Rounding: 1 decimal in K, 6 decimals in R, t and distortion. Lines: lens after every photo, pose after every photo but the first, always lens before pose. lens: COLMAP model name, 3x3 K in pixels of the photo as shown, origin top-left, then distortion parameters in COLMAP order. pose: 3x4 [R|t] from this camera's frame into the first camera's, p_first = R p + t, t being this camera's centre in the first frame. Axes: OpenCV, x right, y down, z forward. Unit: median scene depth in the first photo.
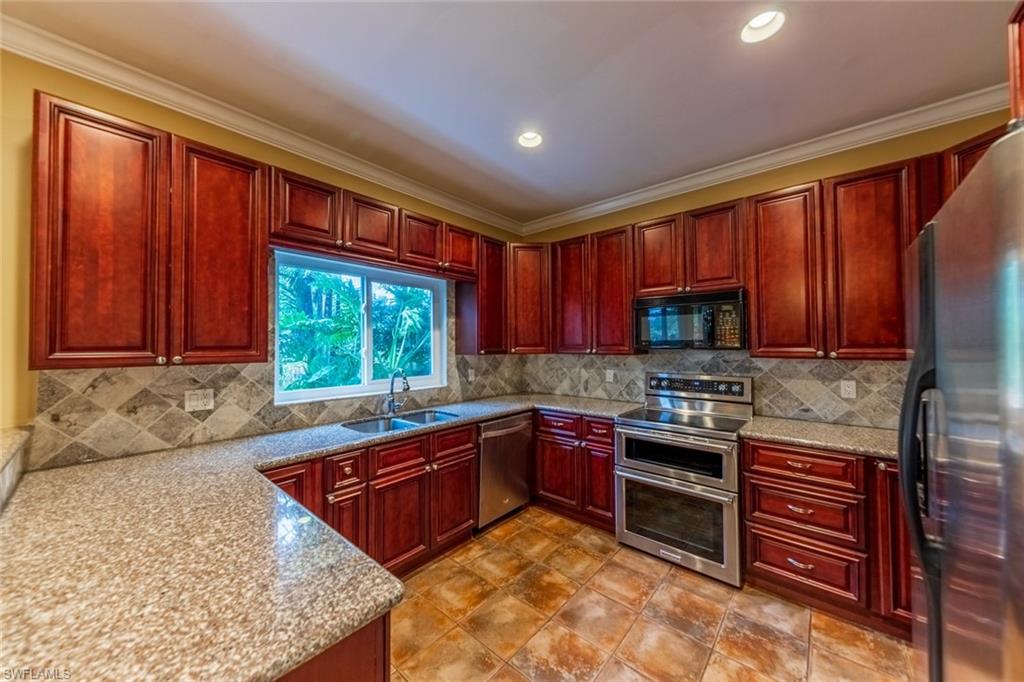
lens RADIAL K [[355.0, 0, 512.0], [0, 355.0, 341.0], [0, 0, 1]] dist [0.000324, -0.000033]
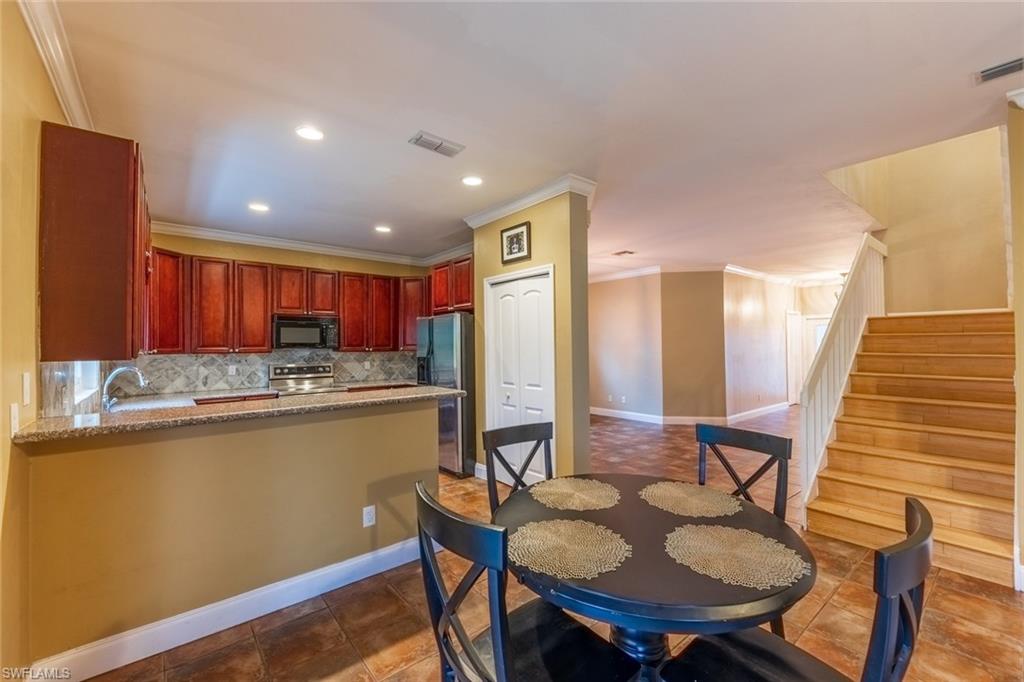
lens RADIAL K [[436.0, 0, 514.6], [0, 436.0, 339.1], [0, 0, 1]] dist [0.017459, -0.010804]
pose [[0.165006, 0.018119, 0.986126, -1.434915], [-0.004061, 0.999835, -0.017691, 0.013024], [-0.986284, -0.001085, 0.165052, -0.331672]]
